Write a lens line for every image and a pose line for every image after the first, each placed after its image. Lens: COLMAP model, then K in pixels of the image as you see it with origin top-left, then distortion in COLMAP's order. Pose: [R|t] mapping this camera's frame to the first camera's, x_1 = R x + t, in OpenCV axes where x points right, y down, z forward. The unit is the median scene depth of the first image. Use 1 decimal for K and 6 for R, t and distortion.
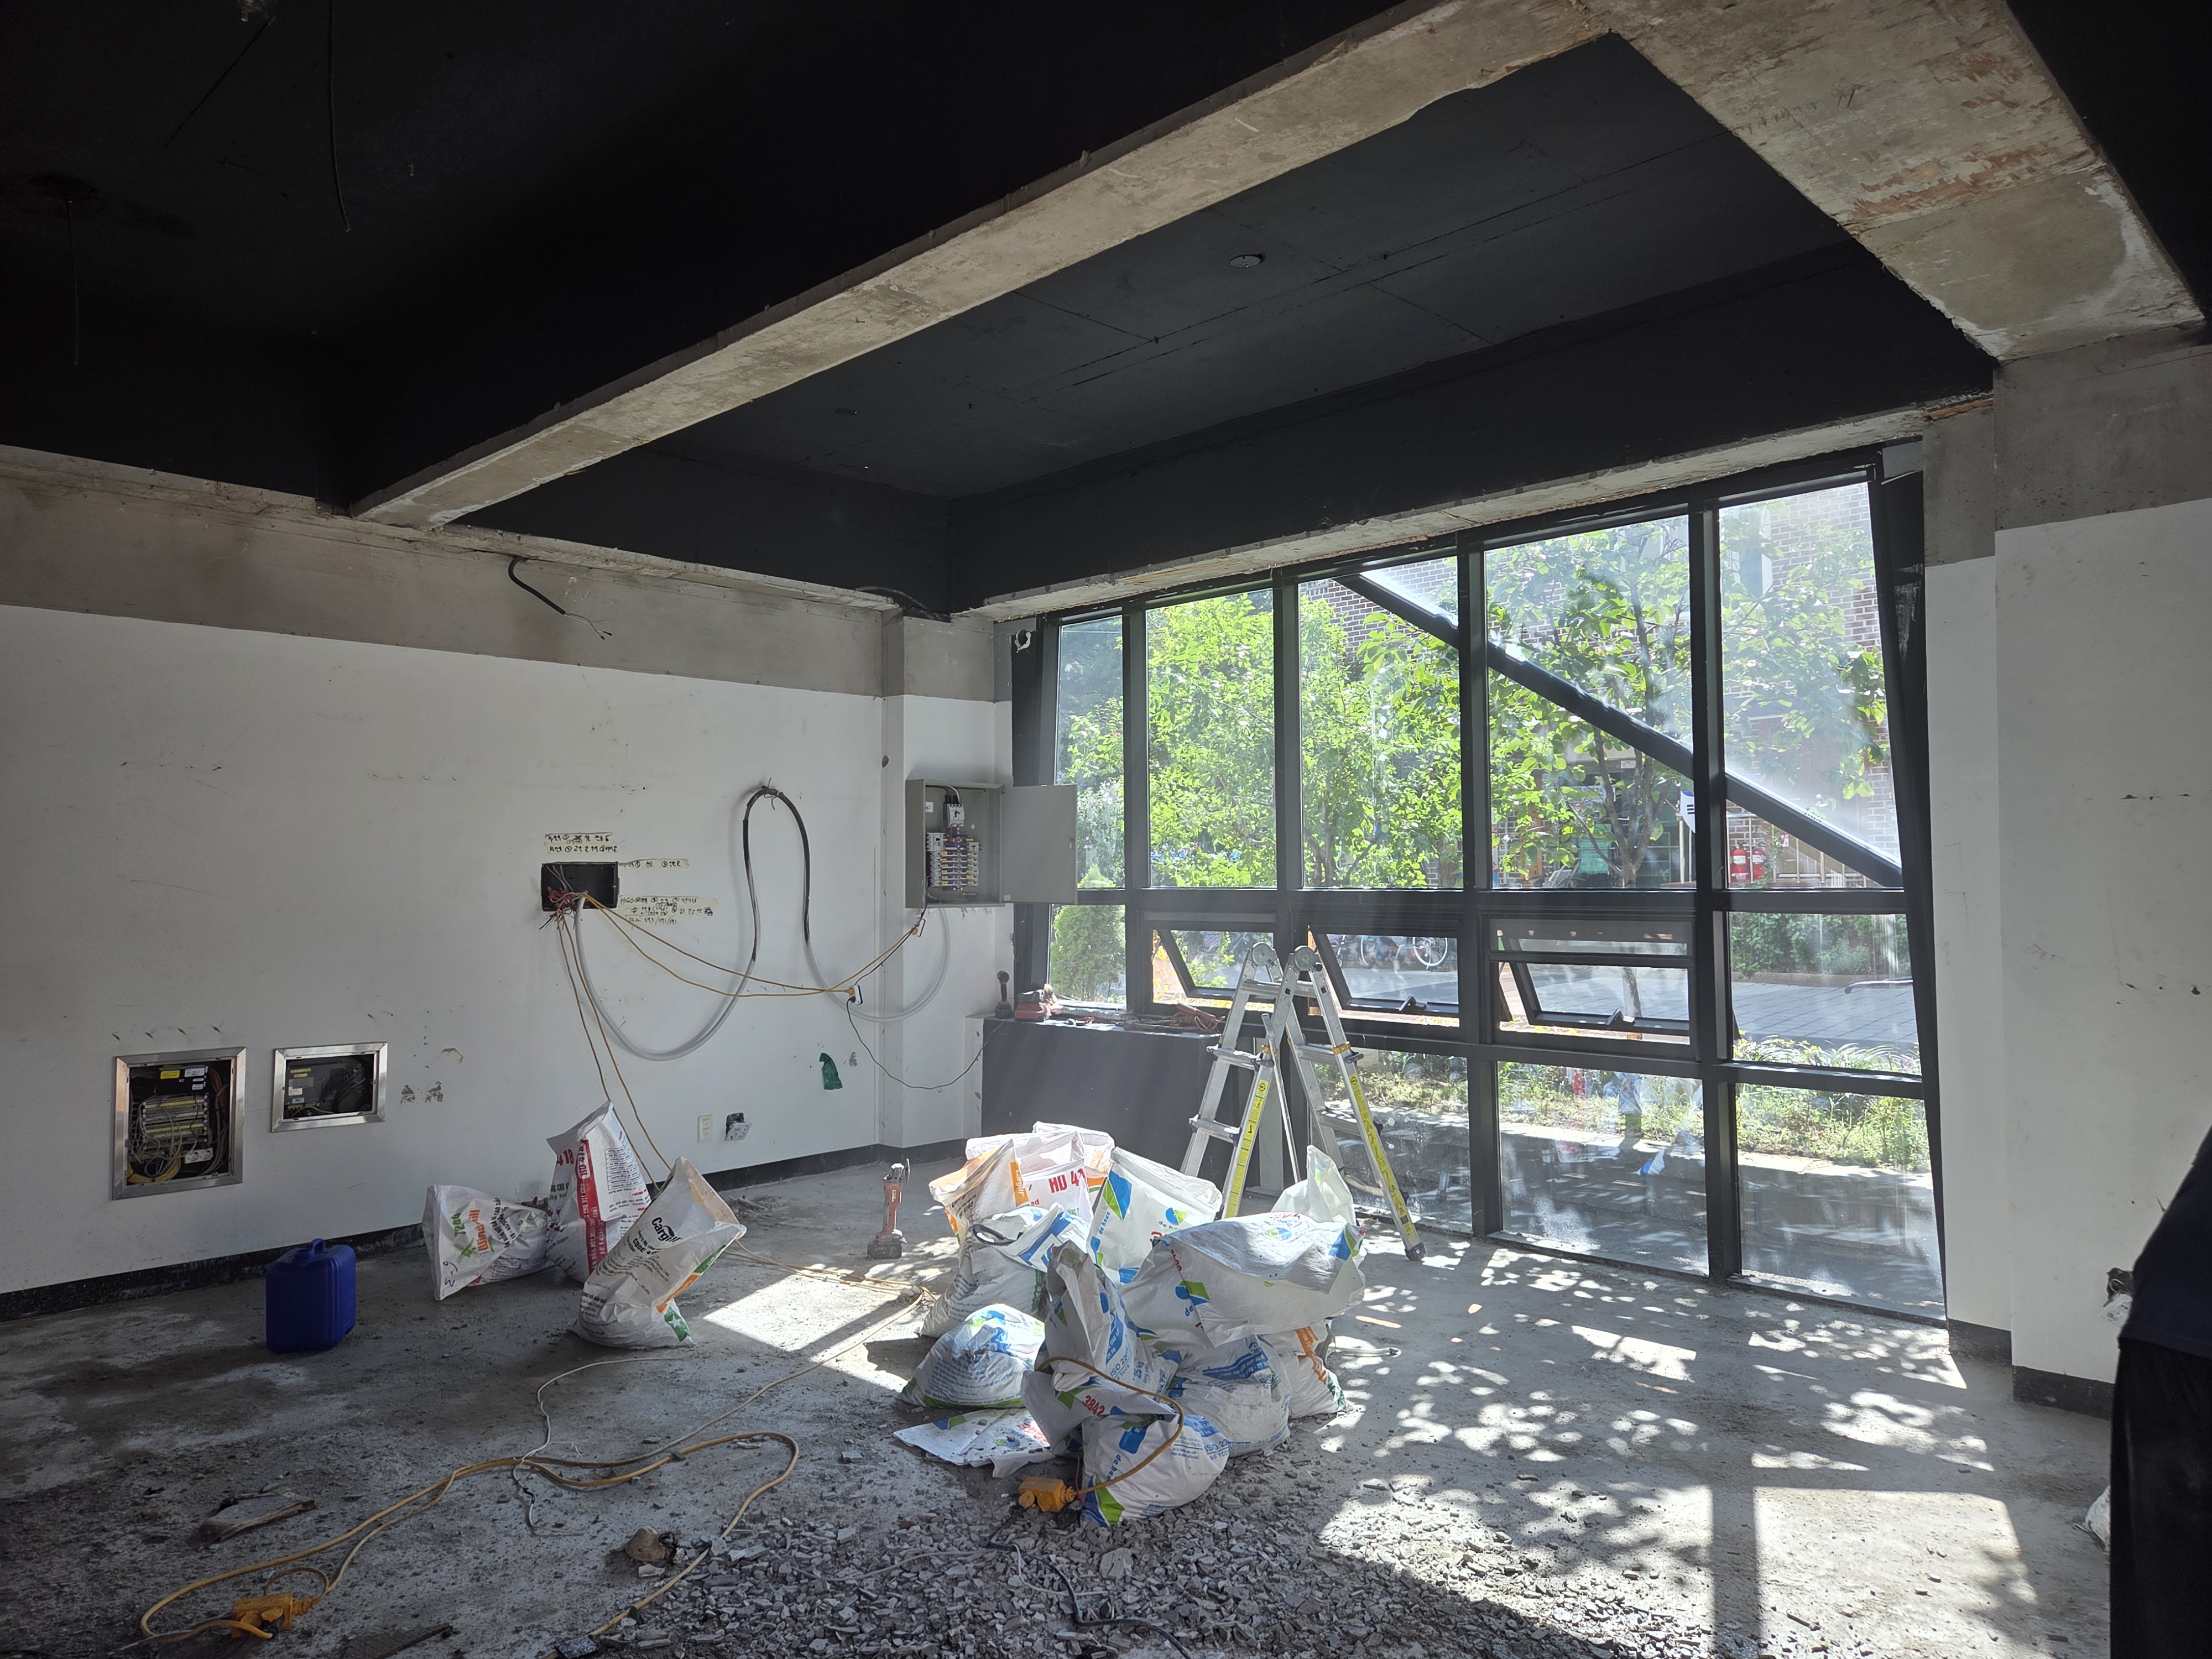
lens RADIAL K [[1480.1, 0, 1089.1], [0, 1480.1, 822.7], [0, 0, 1]] dist [0.067373, -0.059774]
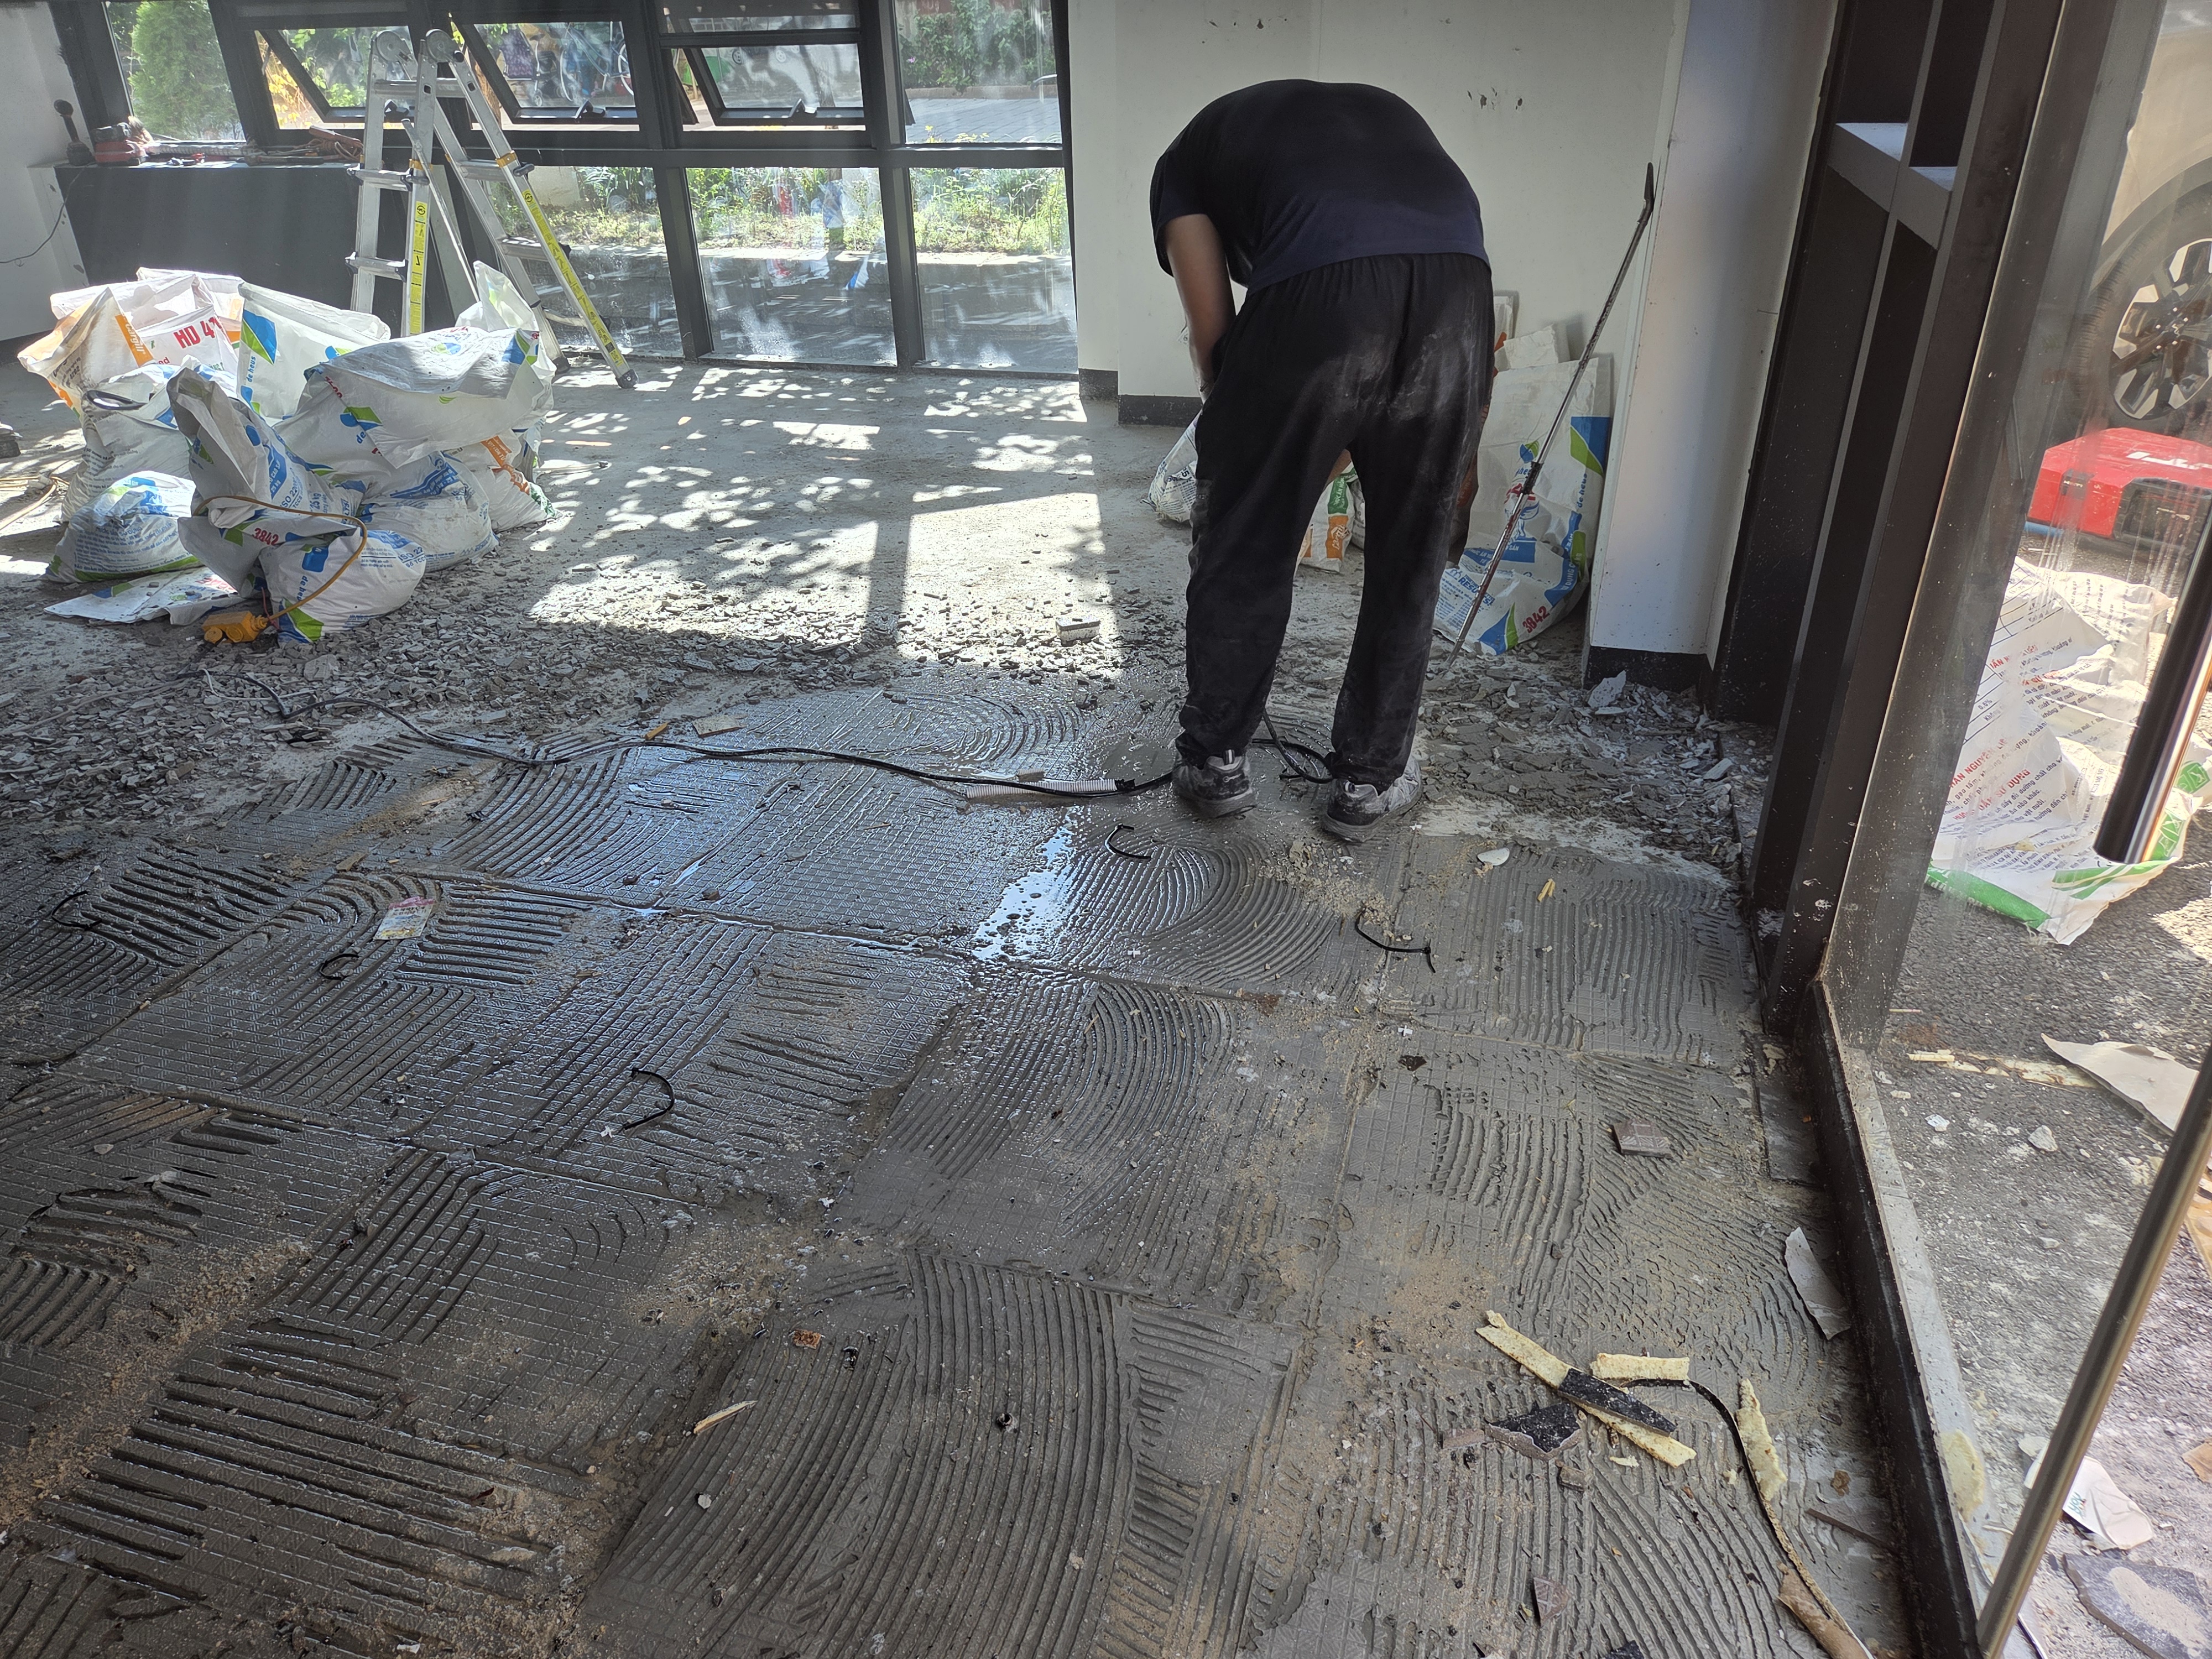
lens RADIAL K [[1480.1, 0, 1078.8], [0, 1480.1, 835.8], [0, 0, 1]] dist [0.067373, -0.059774]
pose [[0.892076, -0.235335, 0.385769, 0.032711], [0.003748, 0.857512, 0.514450, 0.037816], [-0.451870, -0.457483, 0.765848, -0.042282]]
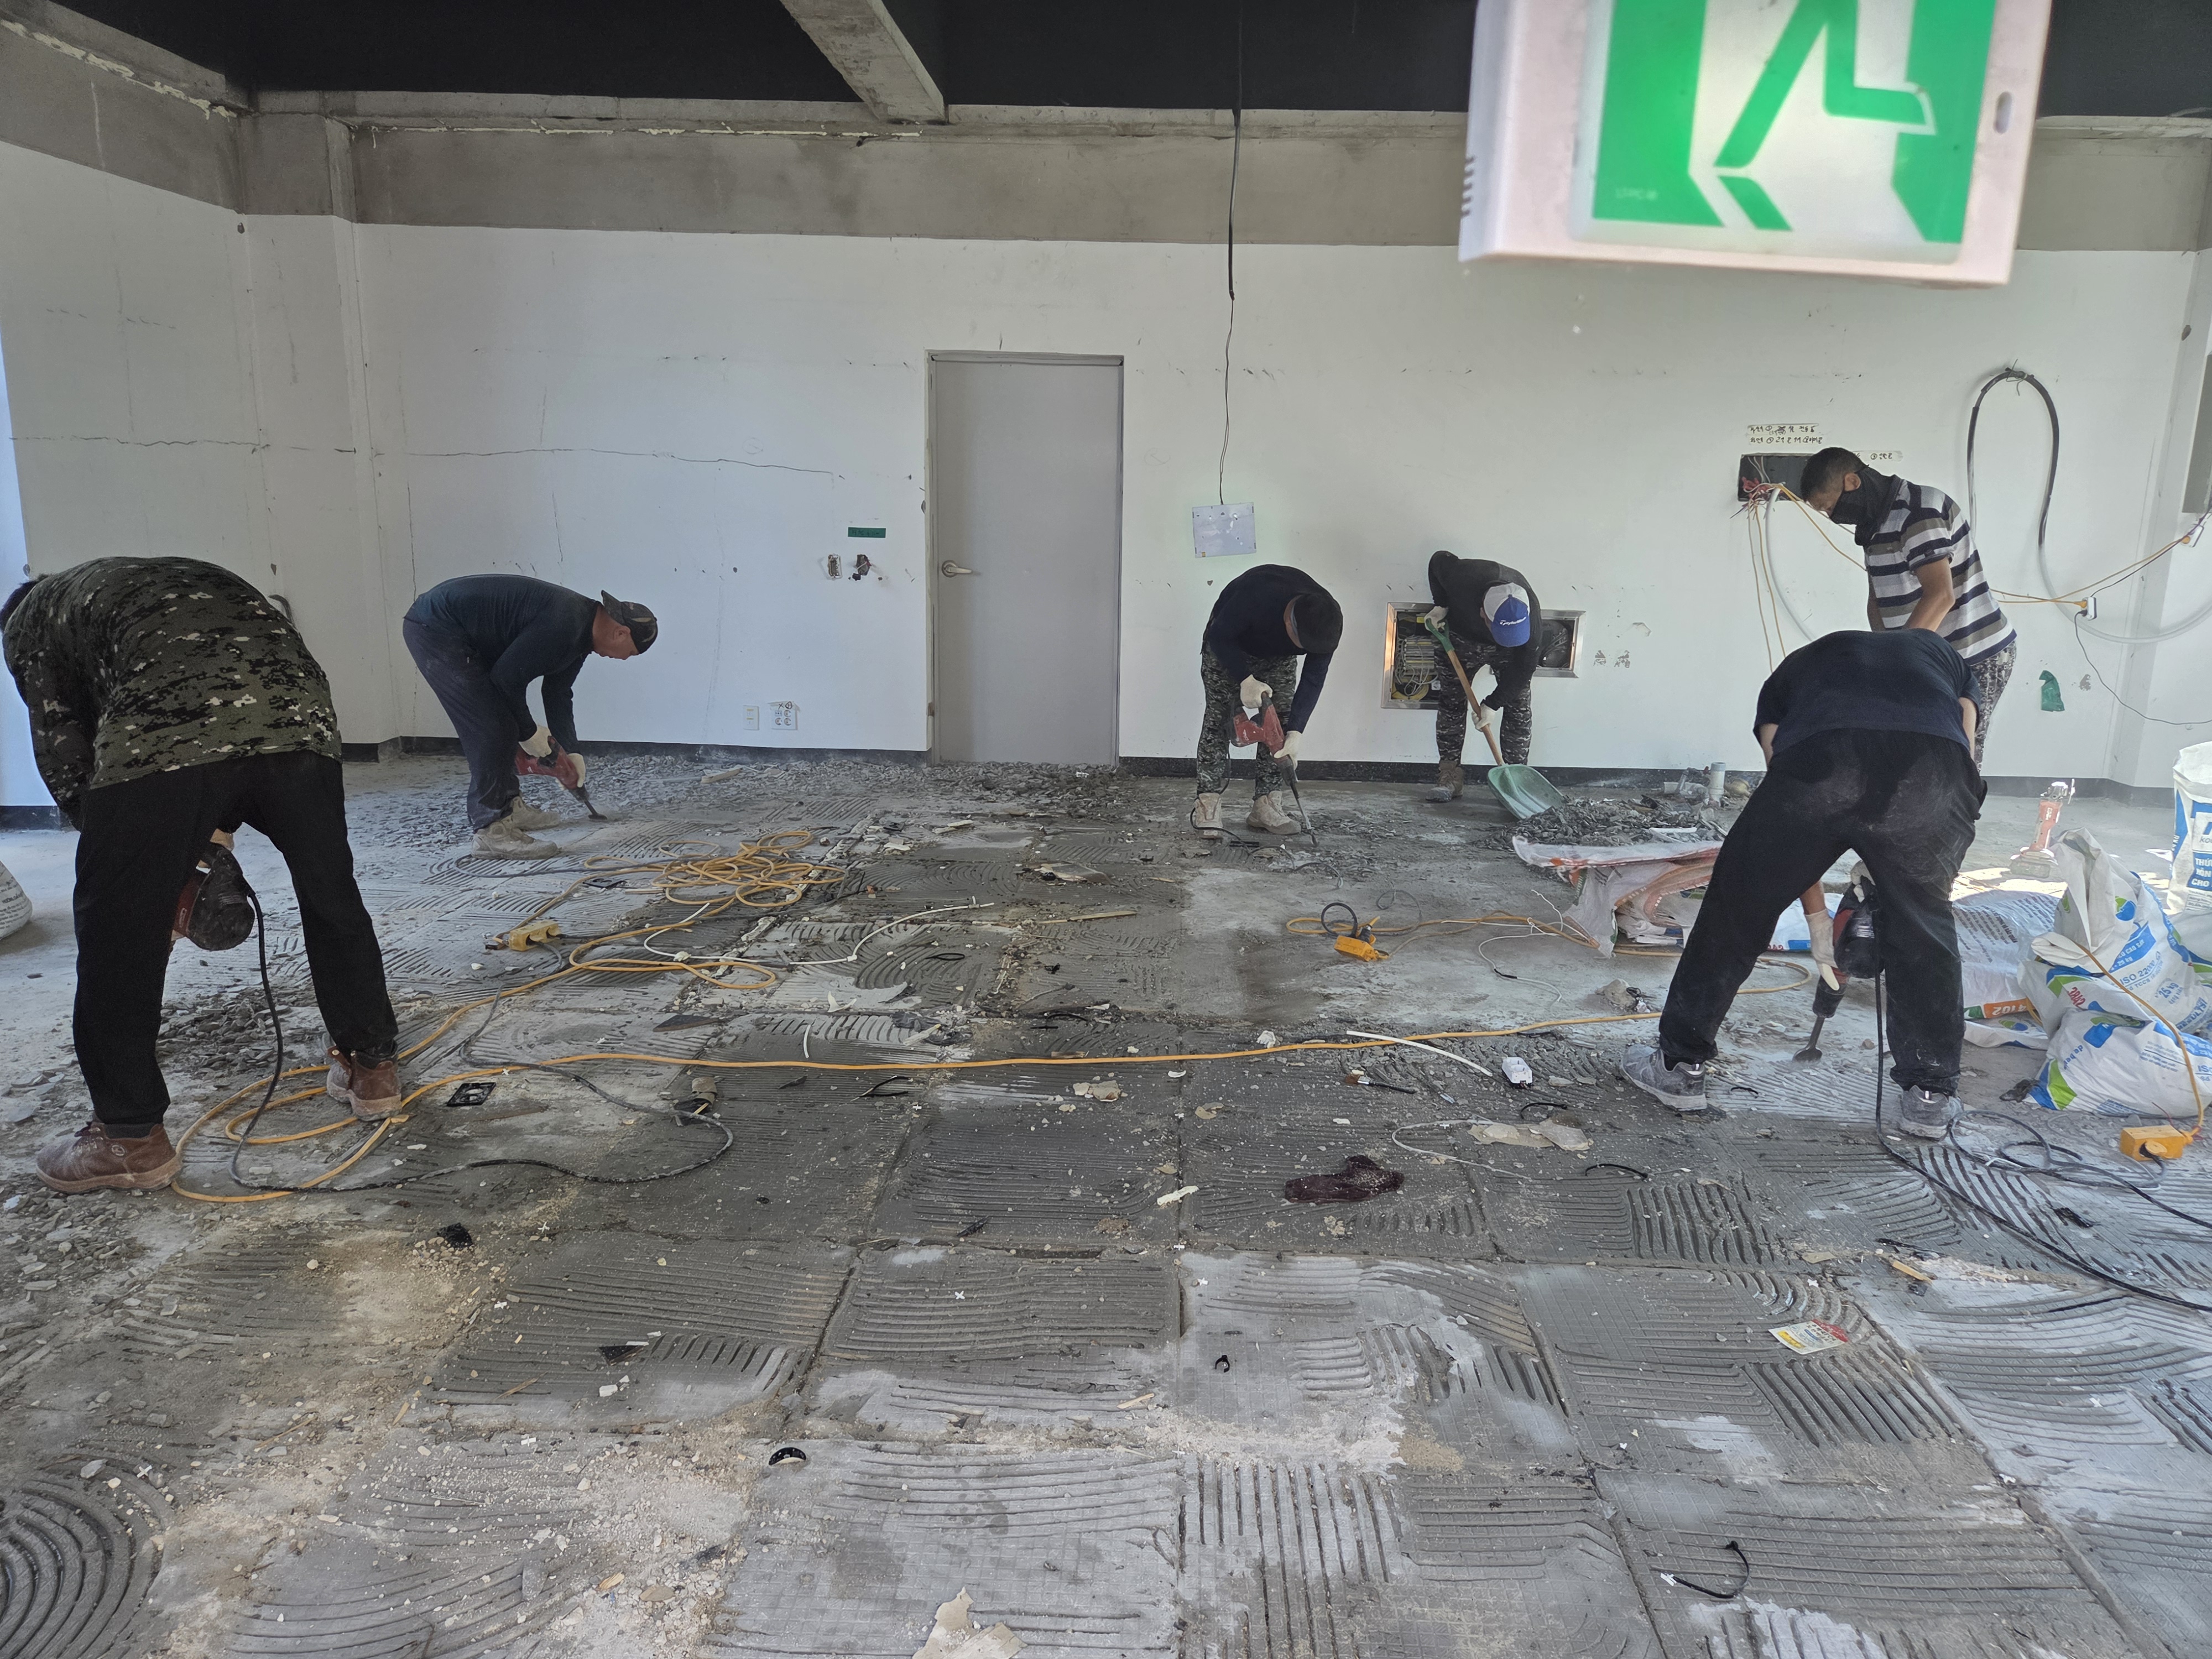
lens RADIAL K [[1480.1, 0, 1136.1], [0, 1480.1, 819.2], [0, 0, 1]] dist [0.067373, -0.059774]
pose [[0.670422, 0.175451, -0.720937, 0.177525], [0.005014, 0.970547, 0.240860, 0.024088], [0.741963, -0.165092, 0.649797, -0.044947]]
